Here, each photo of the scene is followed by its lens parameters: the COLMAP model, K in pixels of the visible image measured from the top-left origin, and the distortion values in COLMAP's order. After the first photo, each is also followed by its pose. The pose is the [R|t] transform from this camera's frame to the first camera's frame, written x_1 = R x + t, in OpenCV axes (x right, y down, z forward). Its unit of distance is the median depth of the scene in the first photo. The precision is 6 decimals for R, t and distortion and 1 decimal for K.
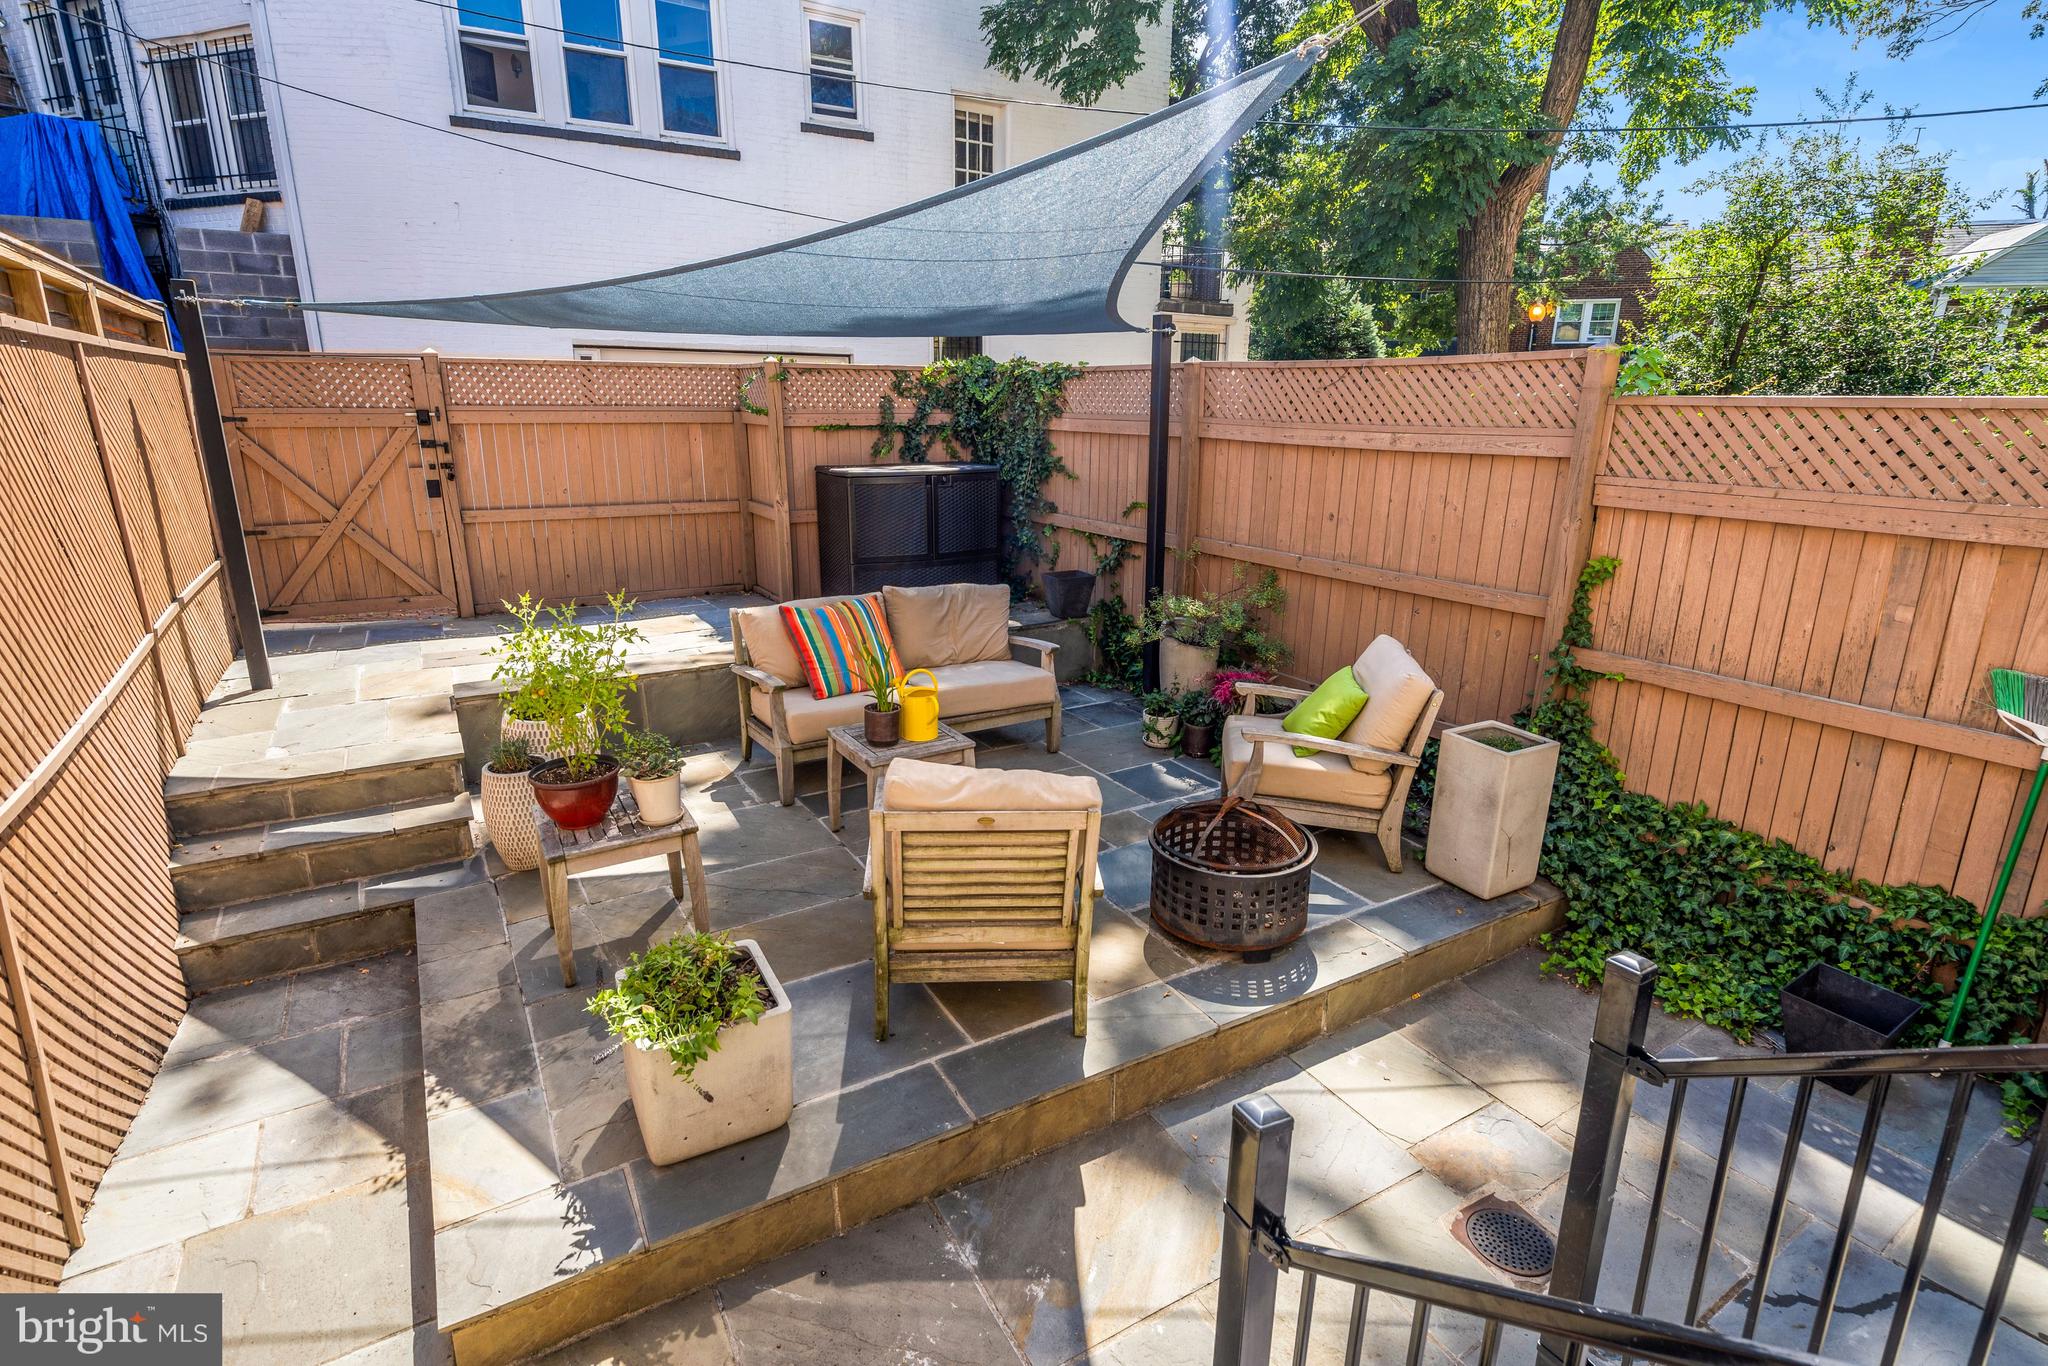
lens RADIAL K [[1035.4, 0, 1019.9], [0, 1035.4, 679.0], [0, 0, 1]] dist [0.001316, 0.000615]
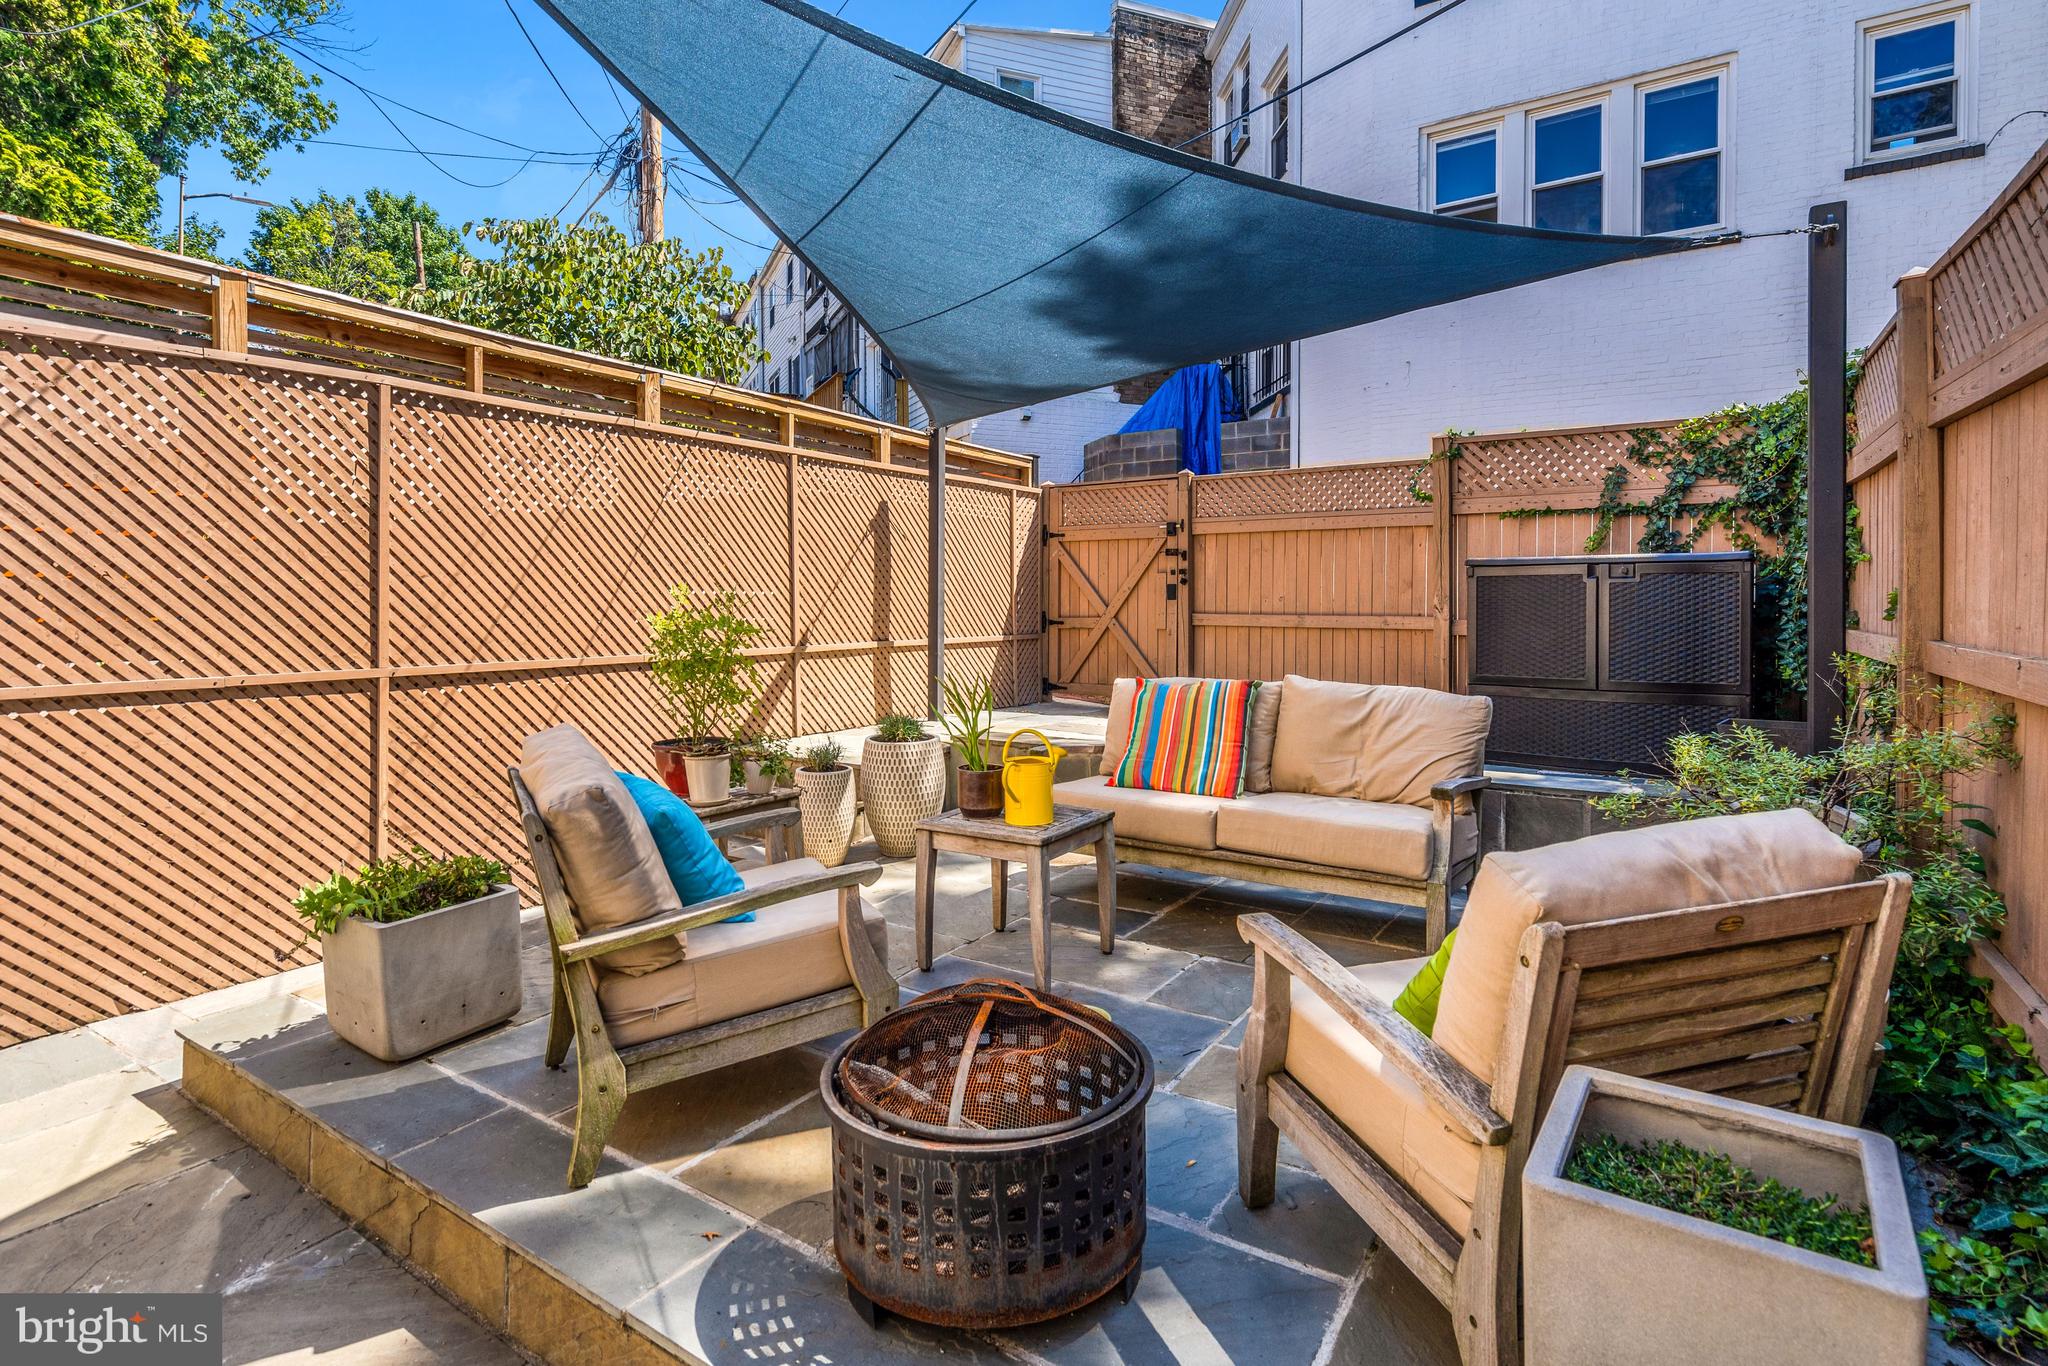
lens RADIAL K [[1035.4, 0, 1007.7], [0, 1035.4, 618.8], [0, 0, 1]] dist [0.001316, 0.000615]
pose [[0.423005, 0.010969, -0.906061, 0.350753], [-0.236896, 0.966488, -0.098897, -0.005488], [0.874613, 0.256476, 0.411428, 0.390894]]
